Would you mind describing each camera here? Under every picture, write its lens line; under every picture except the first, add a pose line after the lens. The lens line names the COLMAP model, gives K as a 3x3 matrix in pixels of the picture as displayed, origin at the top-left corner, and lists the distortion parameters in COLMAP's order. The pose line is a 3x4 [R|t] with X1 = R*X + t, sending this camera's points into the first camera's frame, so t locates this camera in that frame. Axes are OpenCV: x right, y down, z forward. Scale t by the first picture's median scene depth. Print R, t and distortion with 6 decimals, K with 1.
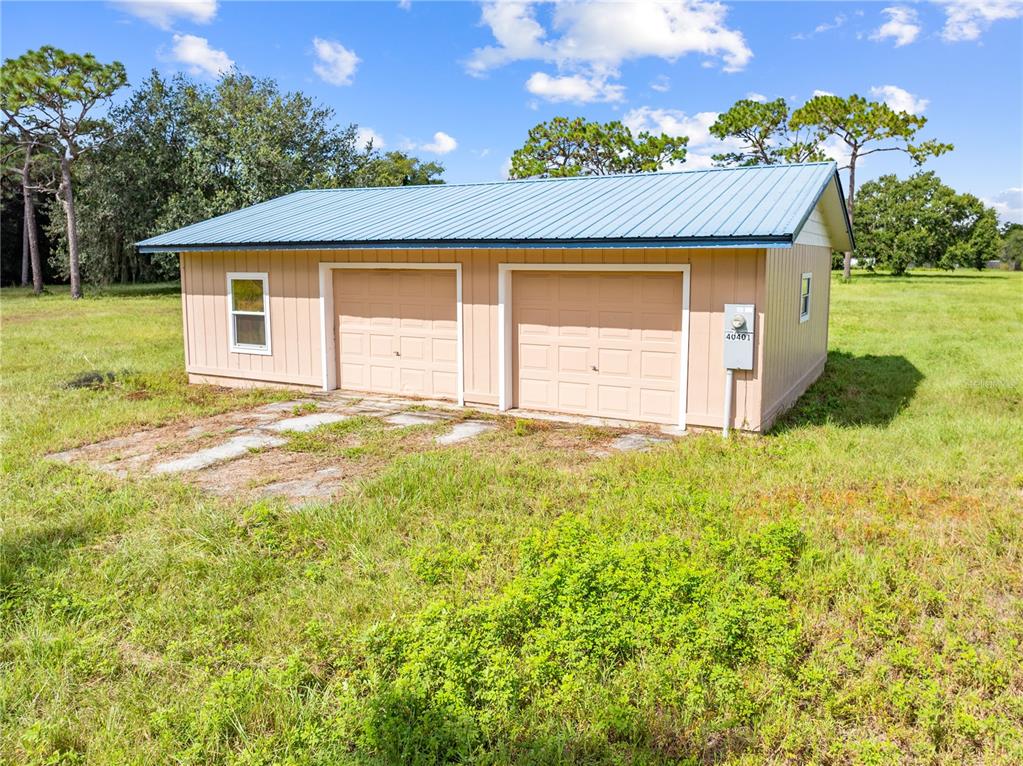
lens RADIAL K [[729.7, 0, 511.5], [0, 729.7, 383.0], [0, 0, 1]] dist [-0.034399, 0.004089]
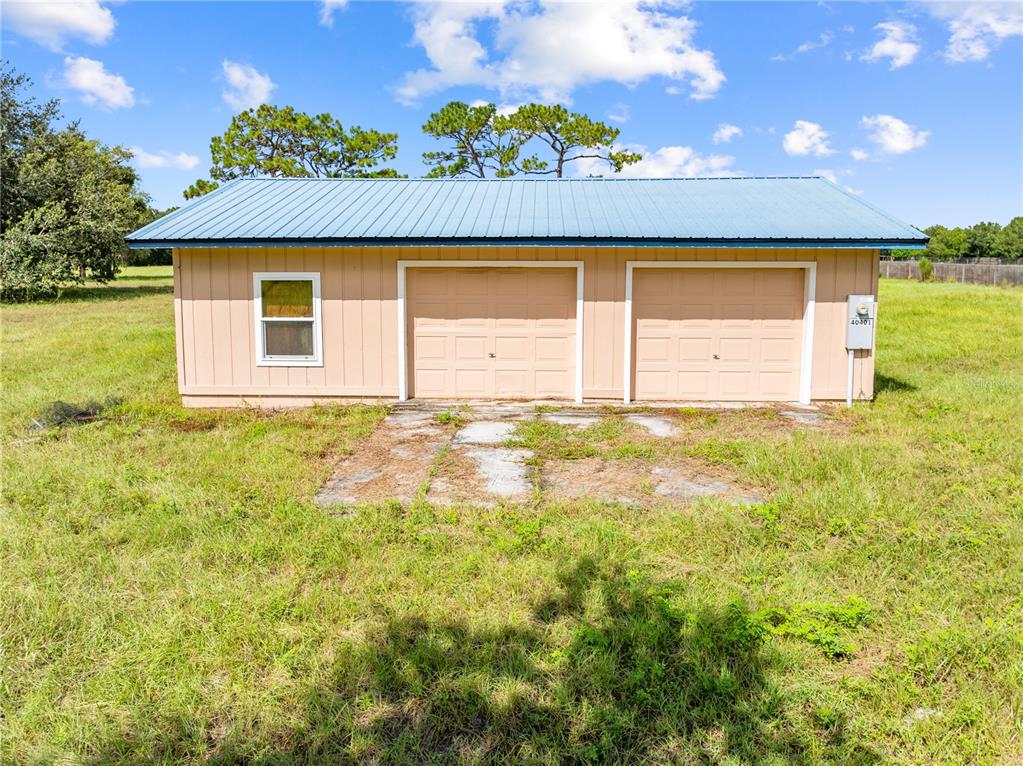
lens RADIAL K [[729.7, 0, 511.5], [0, 729.7, 383.0], [0, 0, 1]] dist [-0.034399, 0.004089]
pose [[0.908929, -0.073426, 0.410434, -0.490888], [0.070898, 0.997254, 0.021399, -0.020884], [-0.410878, 0.009649, 0.911639, 0.106916]]
